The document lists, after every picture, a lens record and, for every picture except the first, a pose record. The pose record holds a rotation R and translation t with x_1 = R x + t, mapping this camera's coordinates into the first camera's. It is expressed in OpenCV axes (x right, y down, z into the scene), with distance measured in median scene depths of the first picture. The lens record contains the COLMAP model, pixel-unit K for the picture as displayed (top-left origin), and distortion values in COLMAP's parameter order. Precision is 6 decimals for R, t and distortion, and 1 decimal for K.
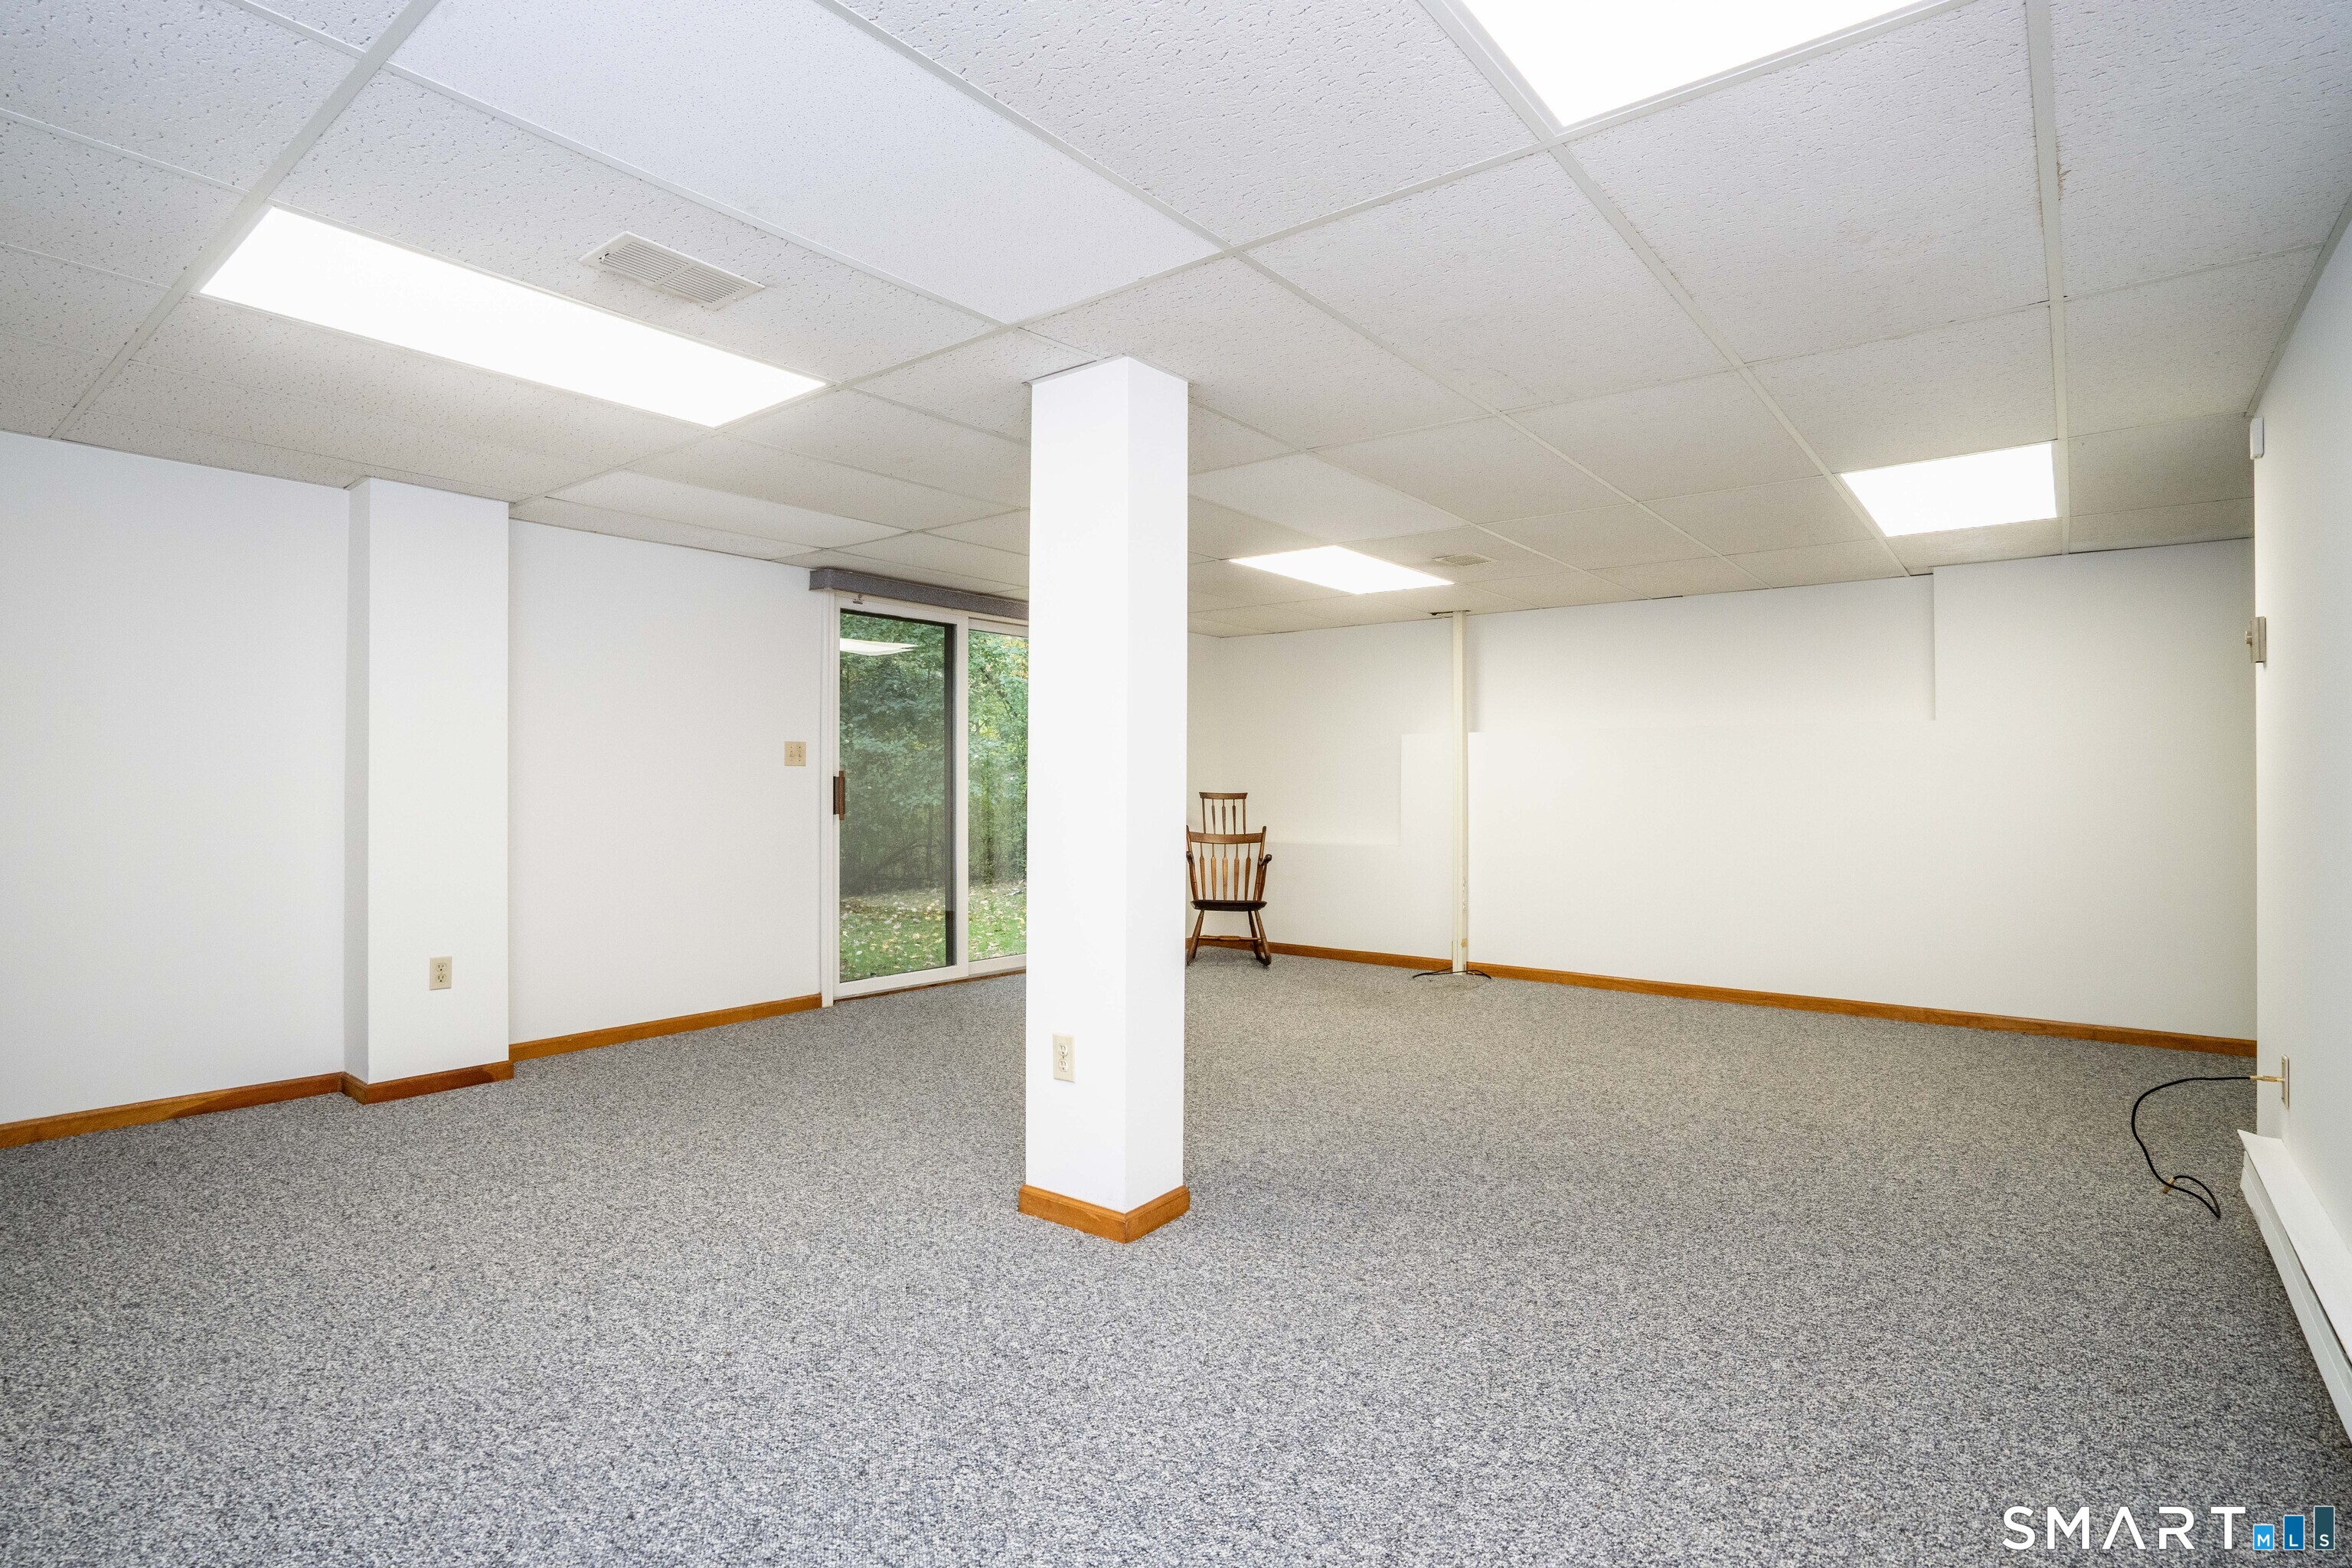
lens RADIAL K [[1193.7, 0, 1153.8], [0, 1193.7, 786.2], [0, 0, 1]] dist [-0.040731, 0.001872]
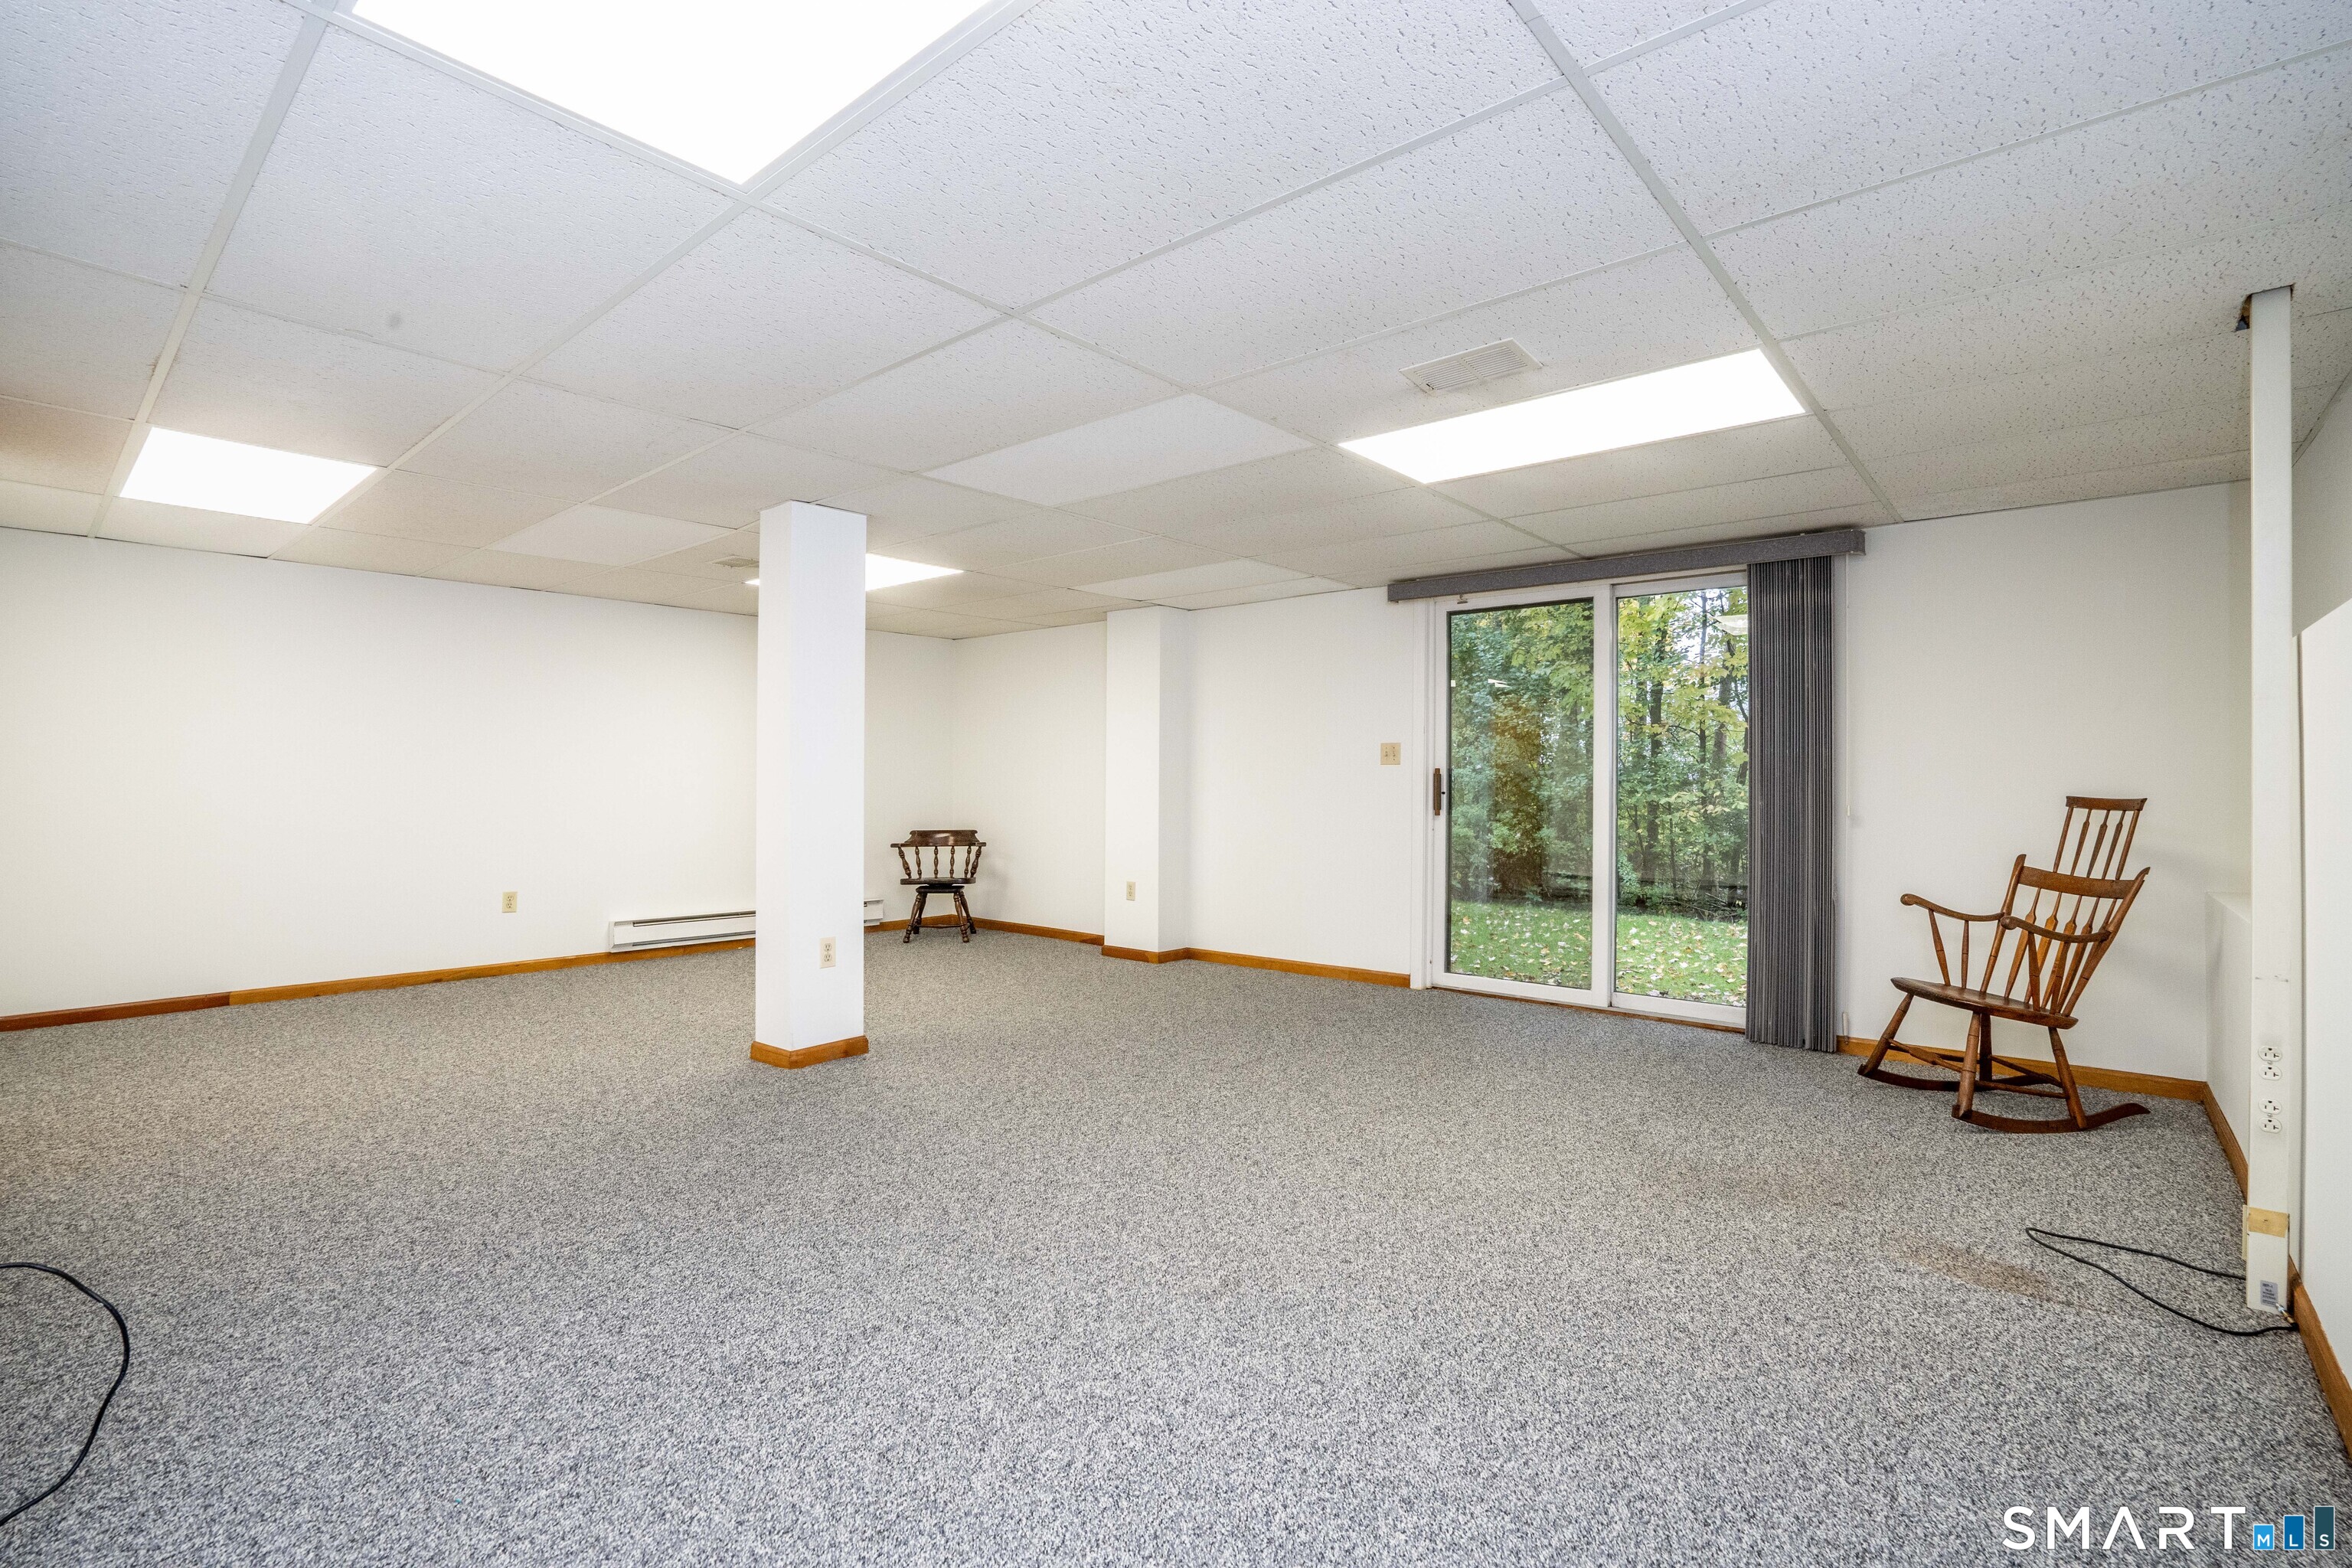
lens RADIAL K [[1093.5, 0, 1153.2], [0, 1093.5, 778.3], [0, 0, 1]] dist [-0.031462, 0.002961]
pose [[-0.070054, -0.007154, -0.997518, 0.733351], [-0.004535, 0.999966, -0.006853, 0.003585], [0.997533, 0.004043, -0.070084, 0.847169]]
